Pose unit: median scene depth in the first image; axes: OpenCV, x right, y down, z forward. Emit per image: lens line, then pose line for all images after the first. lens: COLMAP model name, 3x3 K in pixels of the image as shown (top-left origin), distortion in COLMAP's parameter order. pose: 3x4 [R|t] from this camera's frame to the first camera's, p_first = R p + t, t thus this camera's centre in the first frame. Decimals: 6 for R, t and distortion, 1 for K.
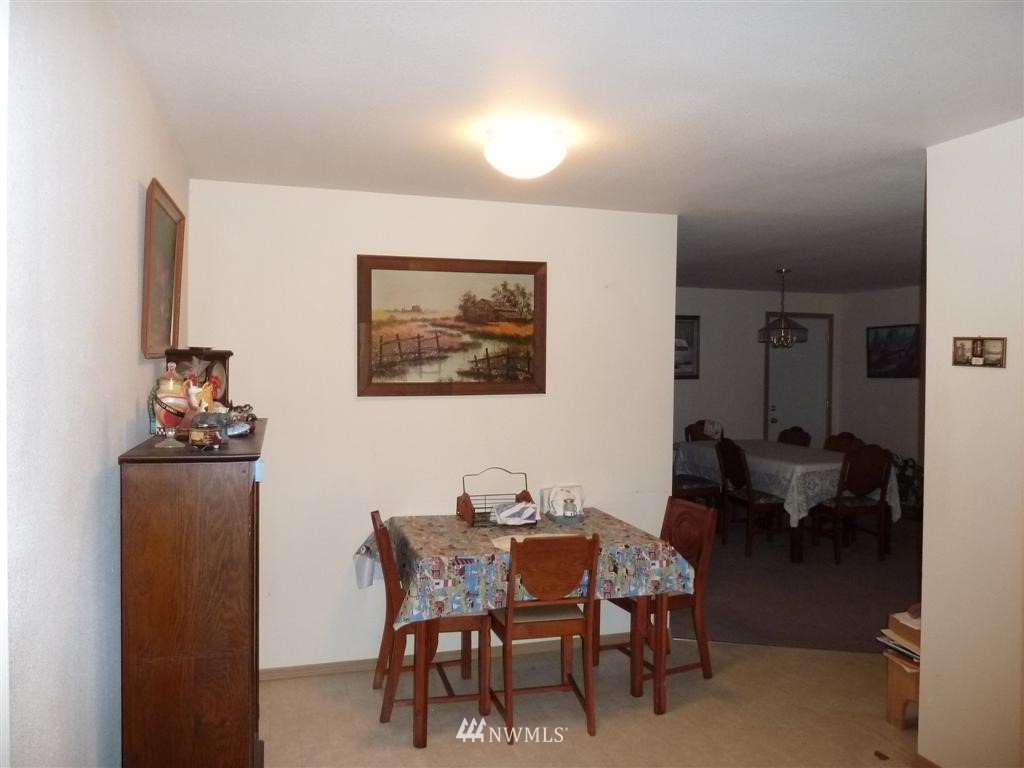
lens RADIAL K [[773.7, 0, 509.3], [0, 773.7, 384.9], [0, 0, 1]] dist [-0.032205, -0.000224]
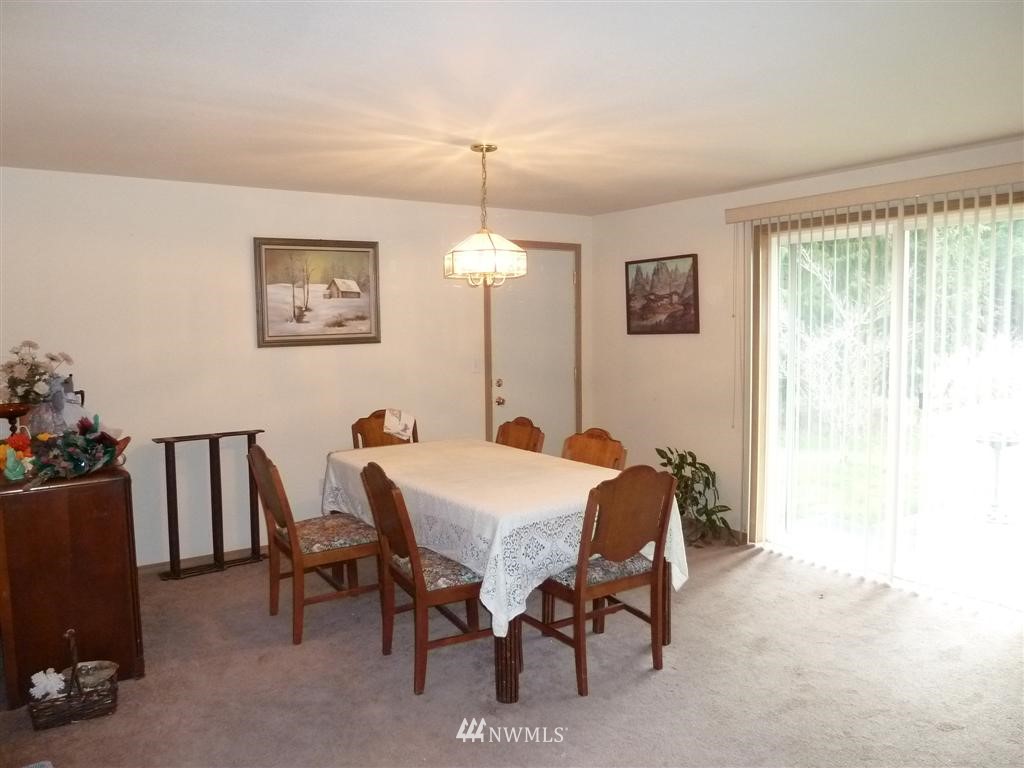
lens RADIAL K [[773.7, 0, 514.9], [0, 773.7, 384.0], [0, 0, 1]] dist [-0.032205, -0.000224]
pose [[0.957239, -0.041582, 0.286293, 0.198495], [0.026791, 0.998105, 0.055391, -0.007142], [-0.288054, -0.045352, 0.956540, 0.427746]]
